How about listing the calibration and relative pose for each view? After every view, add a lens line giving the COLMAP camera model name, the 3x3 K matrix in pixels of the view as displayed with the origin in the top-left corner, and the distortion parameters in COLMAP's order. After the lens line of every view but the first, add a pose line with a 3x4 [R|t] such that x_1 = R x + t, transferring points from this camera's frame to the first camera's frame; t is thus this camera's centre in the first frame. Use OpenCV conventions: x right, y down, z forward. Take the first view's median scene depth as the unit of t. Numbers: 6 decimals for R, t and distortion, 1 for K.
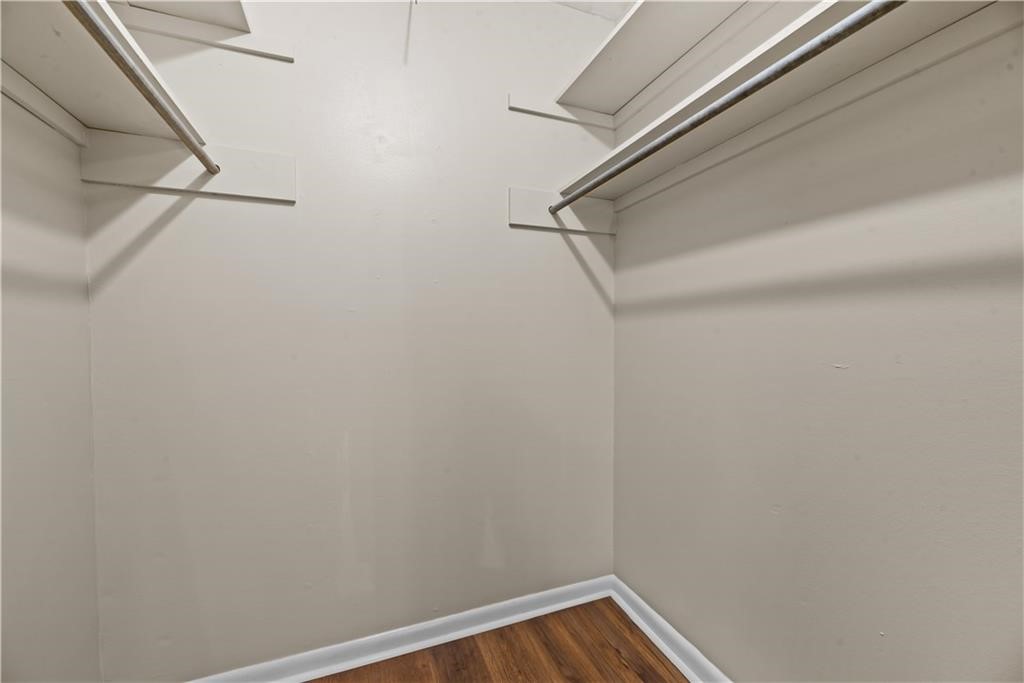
lens RADIAL K [[415.4, 0, 511.8], [0, 415.4, 339.1], [0, 0, 1]] dist [-0.000651, 0.000088]
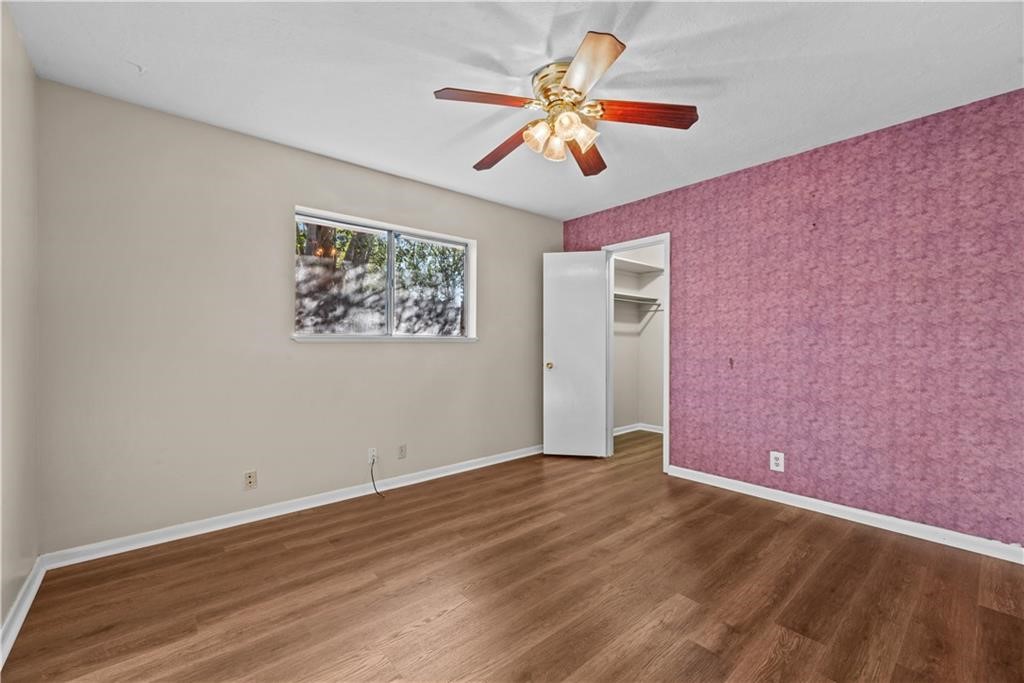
lens RADIAL K [[415.4, 0, 510.9], [0, 415.4, 341.8], [0, 0, 1]] dist [-0.000651, 0.000088]
pose [[0.336919, 0.001957, -0.941532, 2.948644], [-0.009294, 0.999956, -0.001248, -0.001030], [0.941488, 0.009171, 0.336922, -1.990191]]
